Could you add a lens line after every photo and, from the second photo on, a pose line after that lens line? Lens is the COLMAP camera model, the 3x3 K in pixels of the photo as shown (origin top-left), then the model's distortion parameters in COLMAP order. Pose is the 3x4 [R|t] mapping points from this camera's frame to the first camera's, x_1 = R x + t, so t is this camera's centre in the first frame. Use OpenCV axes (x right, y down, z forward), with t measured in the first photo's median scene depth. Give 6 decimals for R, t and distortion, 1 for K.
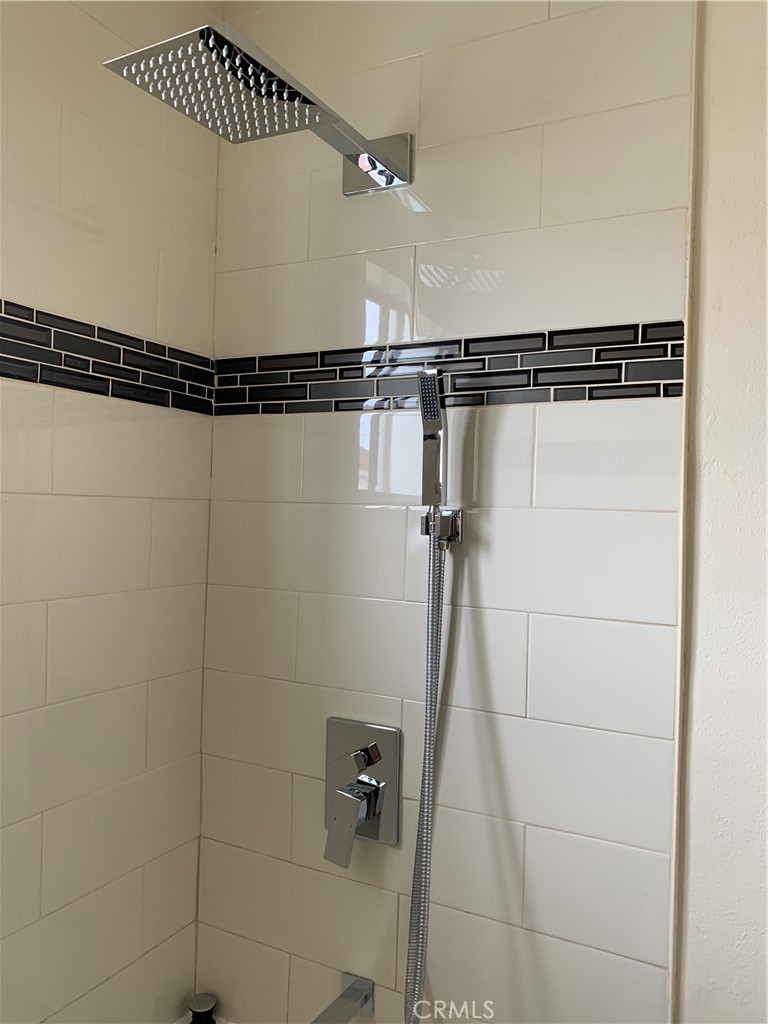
lens RADIAL K [[791.1, 0, 384.0], [0, 791.1, 512.0], [0, 0, 1]] dist [0.116501, -0.258964]
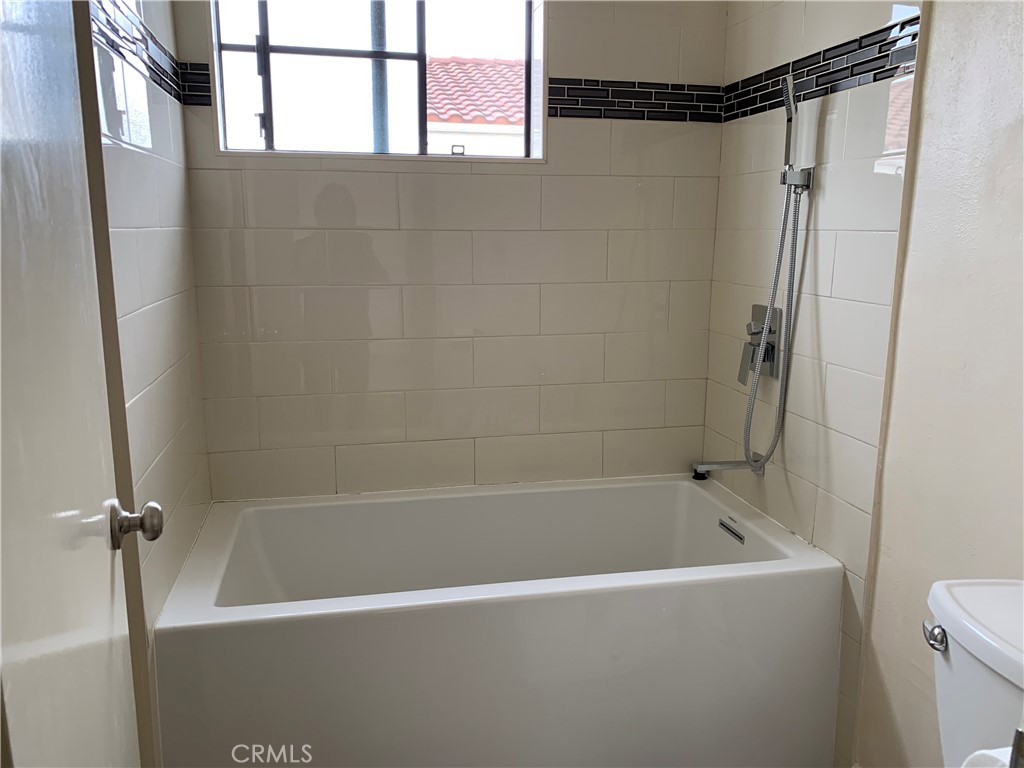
lens RADIAL K [[795.2, 0, 512.0], [0, 795.2, 384.0], [0, 0, 1]] dist [-0.002654, -0.002555]
pose [[0.648475, 0.121086, -0.751544, 0.938858], [0.014767, 0.985081, 0.171454, 0.140925], [0.761093, -0.122282, 0.637013, -0.493200]]
